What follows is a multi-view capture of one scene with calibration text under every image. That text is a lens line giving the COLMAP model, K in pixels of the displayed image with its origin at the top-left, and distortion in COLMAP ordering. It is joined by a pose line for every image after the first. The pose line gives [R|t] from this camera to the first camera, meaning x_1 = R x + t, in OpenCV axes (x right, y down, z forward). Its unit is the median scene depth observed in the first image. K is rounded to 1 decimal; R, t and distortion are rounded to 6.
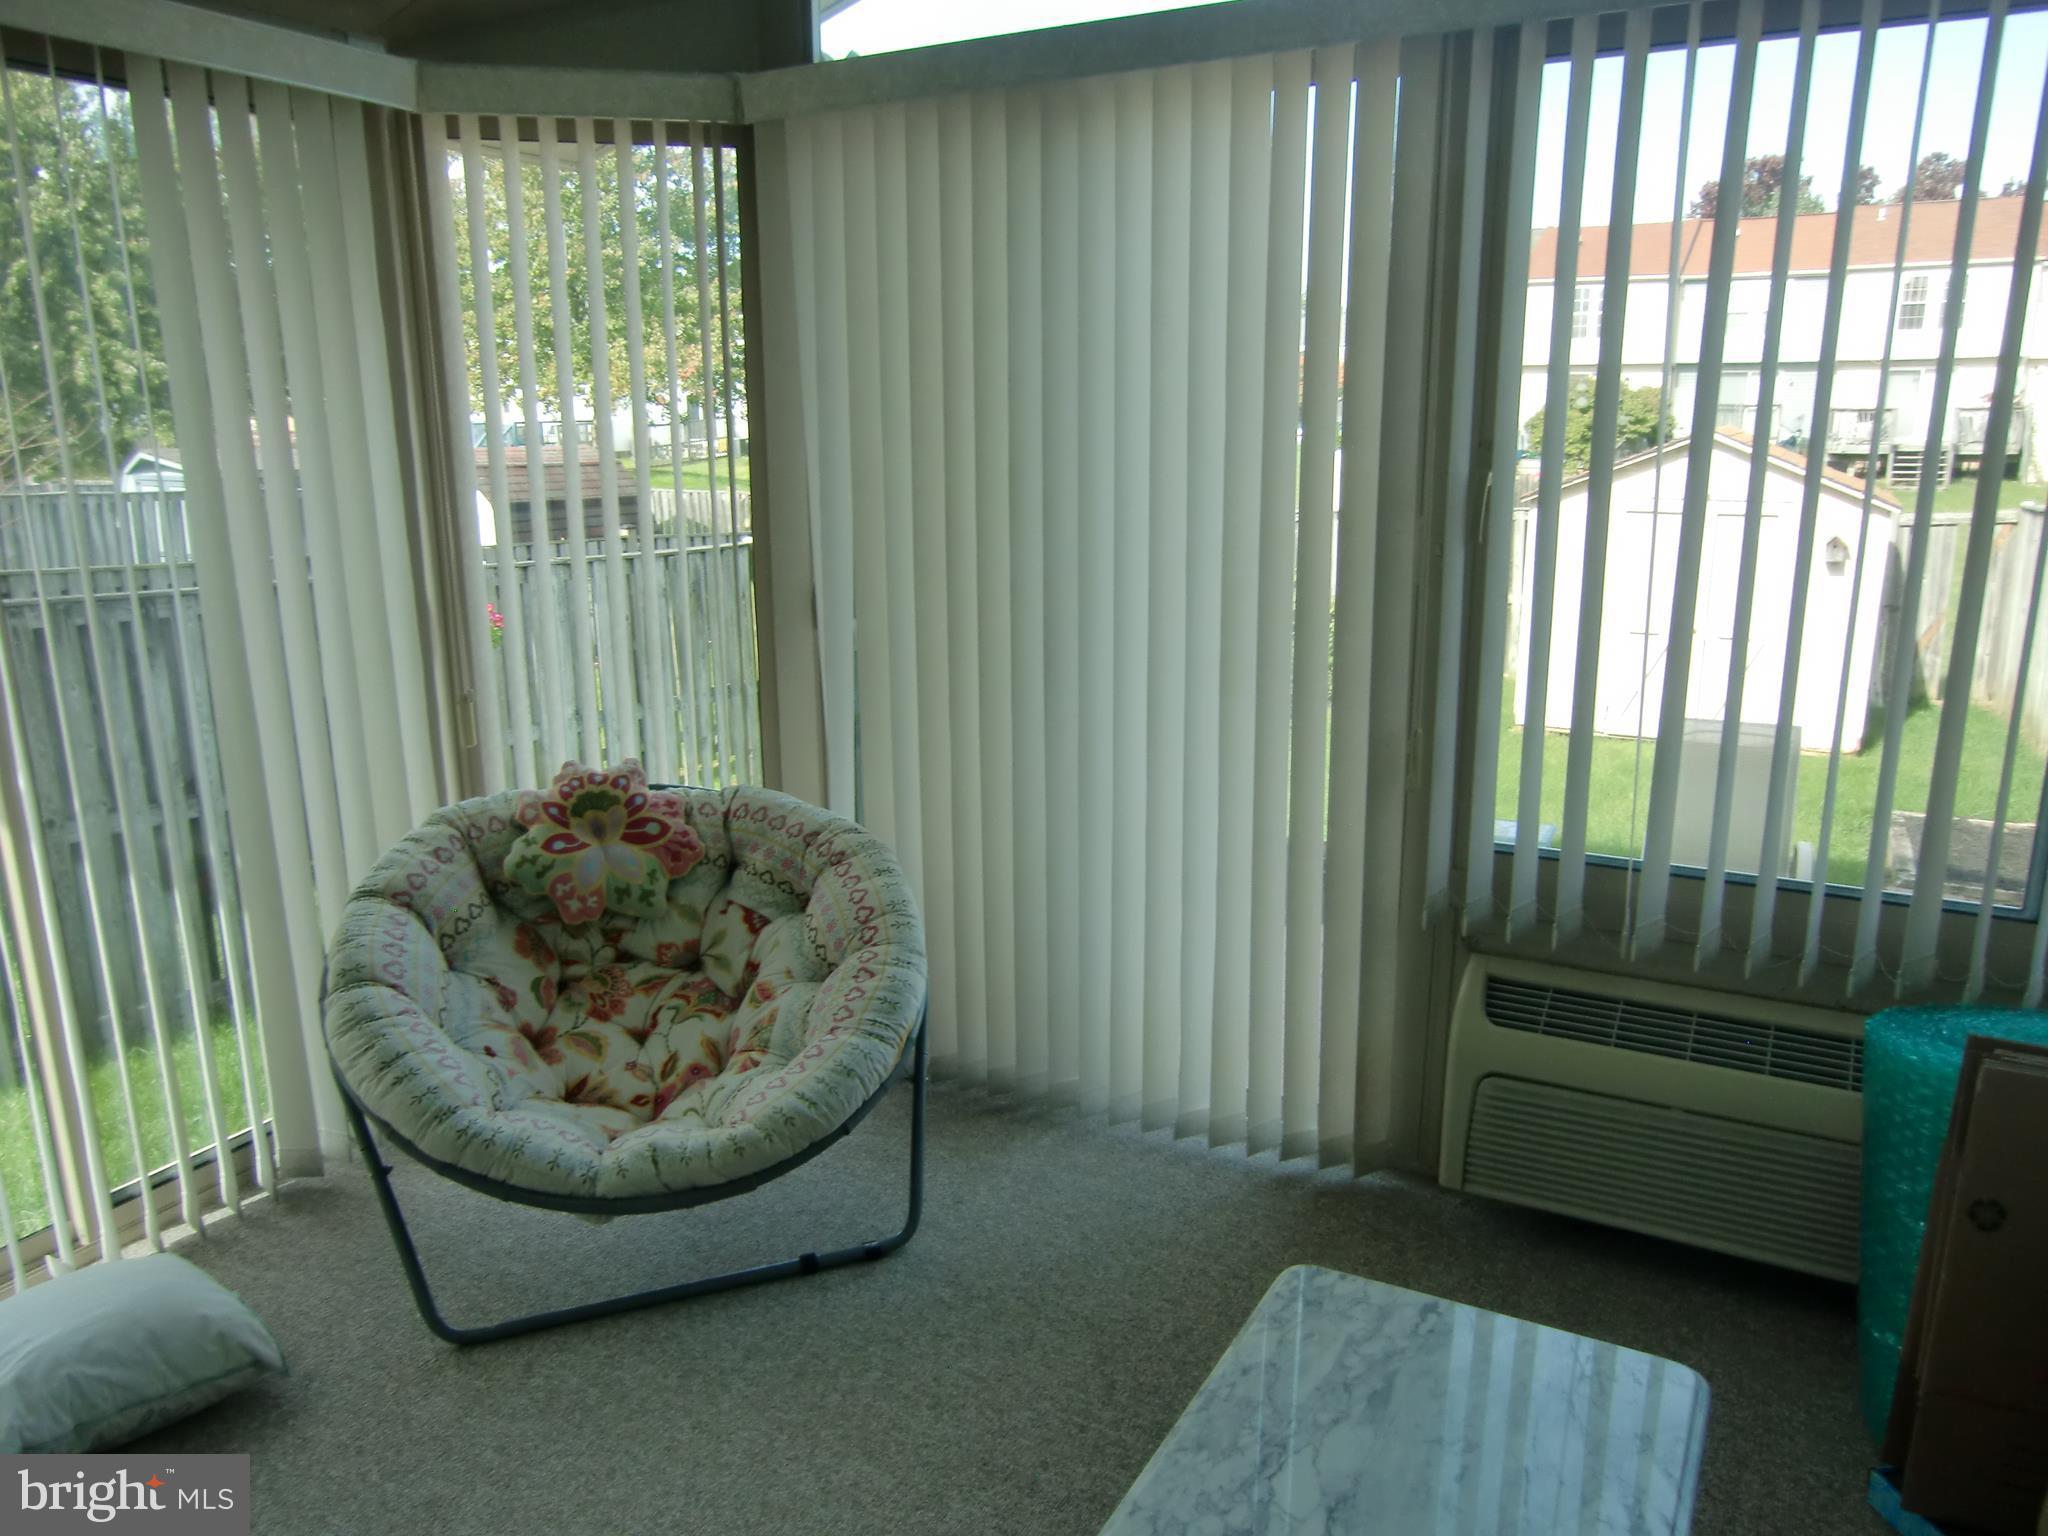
lens RADIAL K [[1464.2, 0, 1023.4], [0, 1464.2, 775.4], [0, 0, 1]] dist [-0.042279, 0.021744]
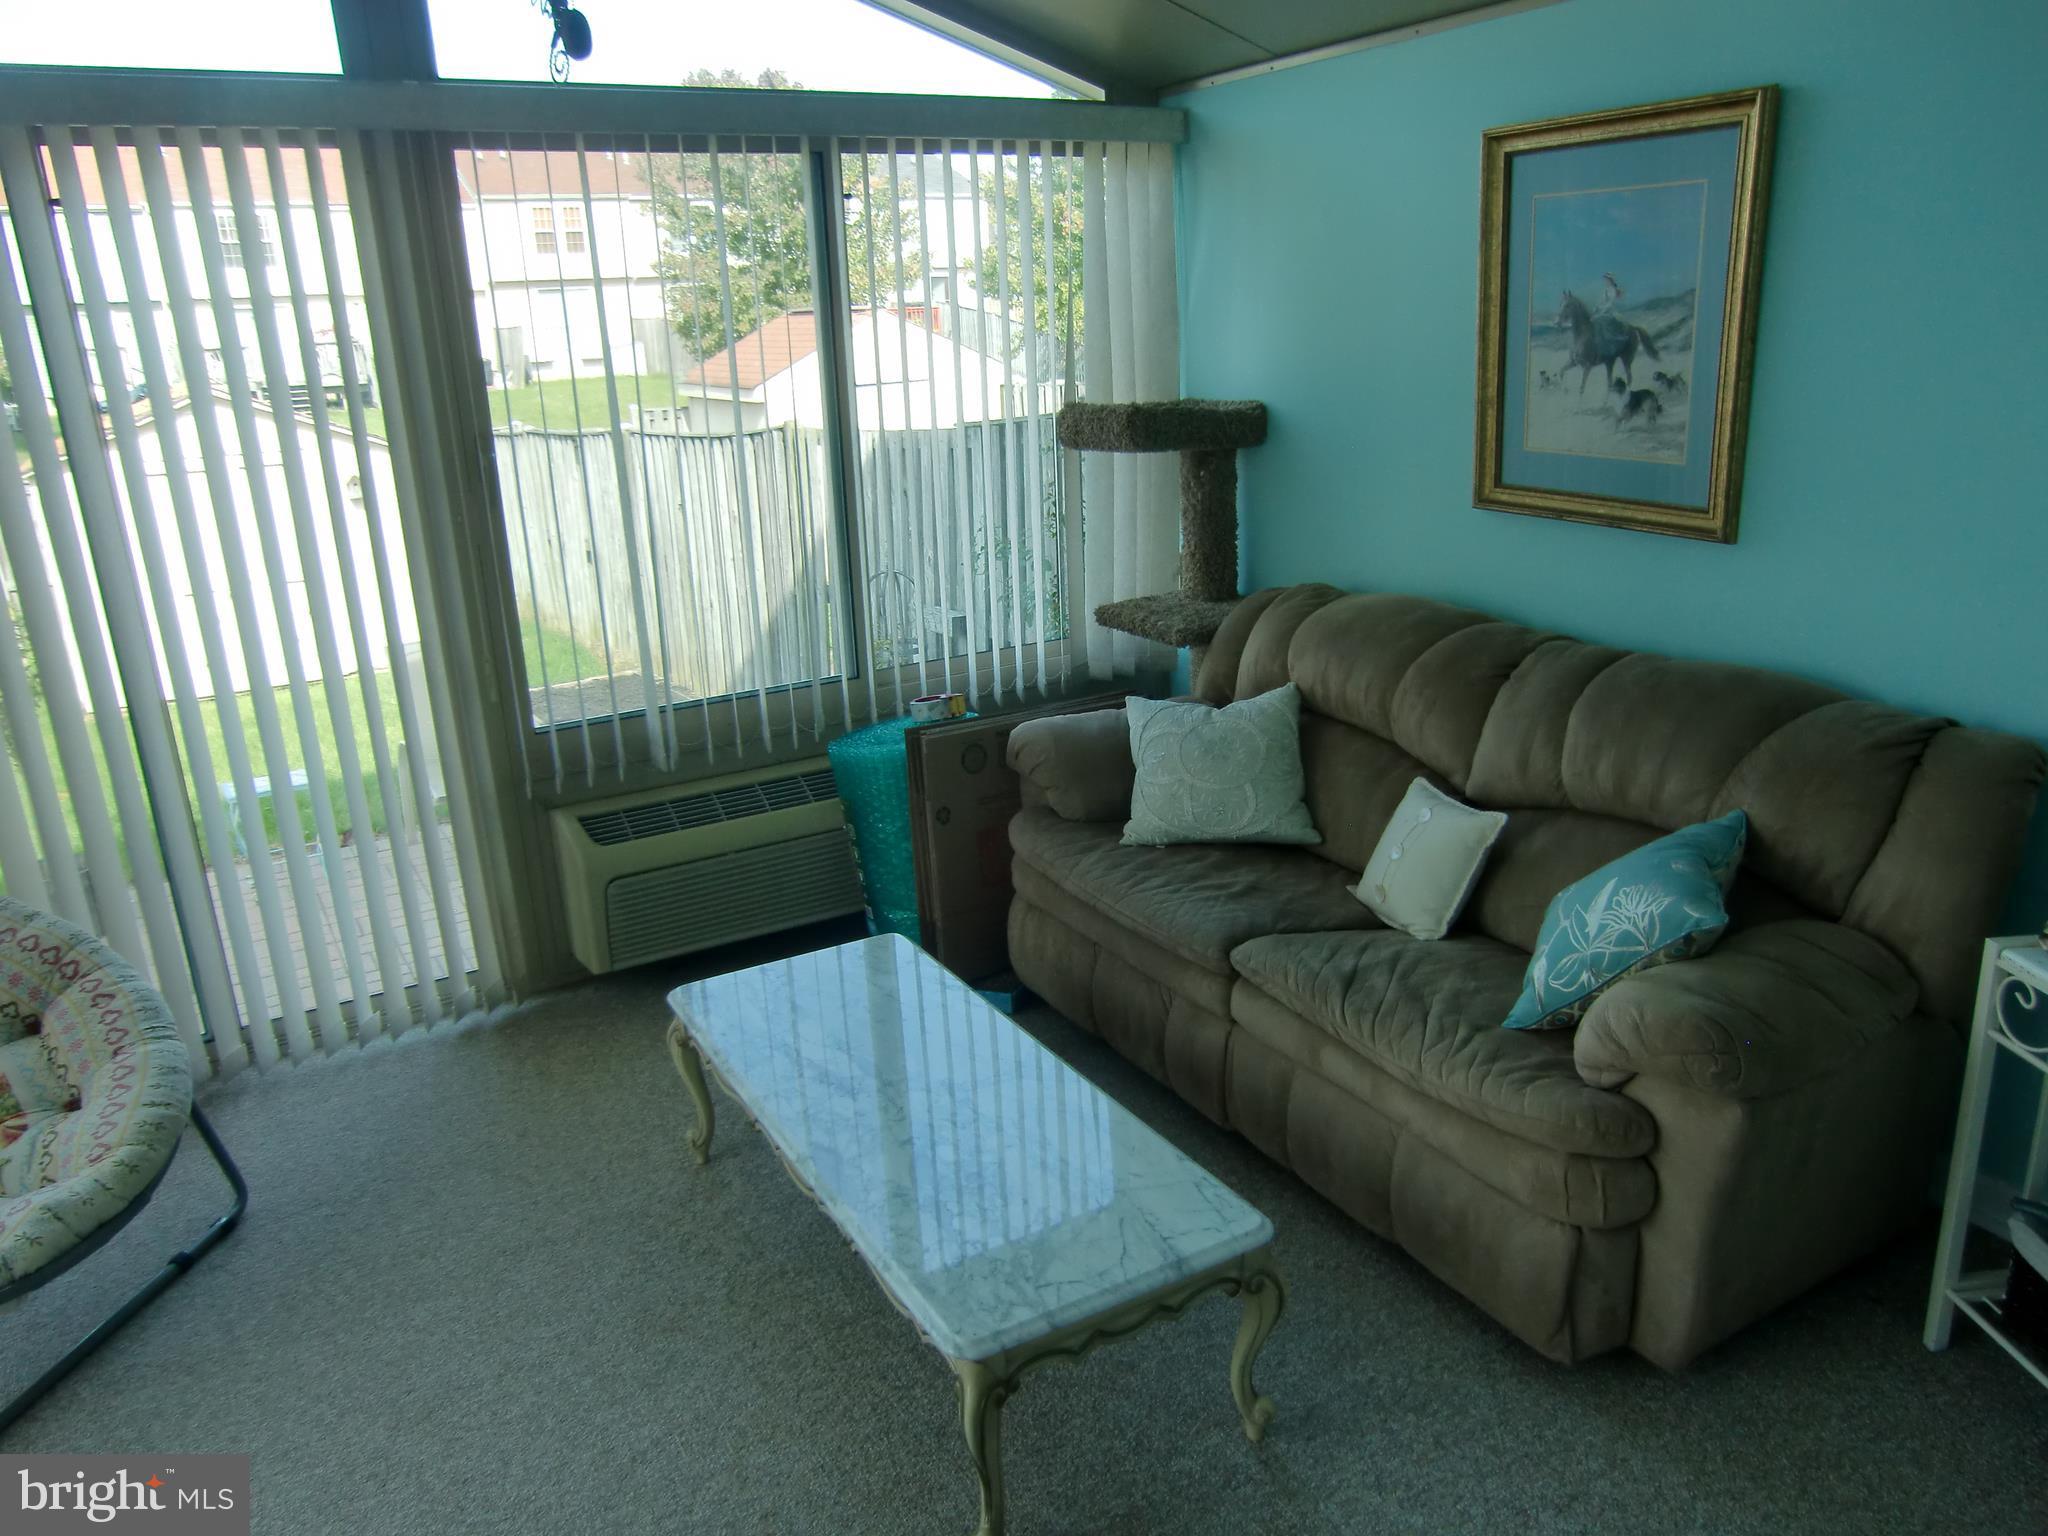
lens RADIAL K [[1464.2, 0, 1021.4], [0, 1464.2, 764.0], [0, 0, 1]] dist [-0.042279, 0.021744]
pose [[0.520270, -0.265112, 0.811809, -0.584357], [0.241552, 0.957460, 0.157872, -0.028566], [-0.819128, 0.113958, 0.562176, -0.126710]]
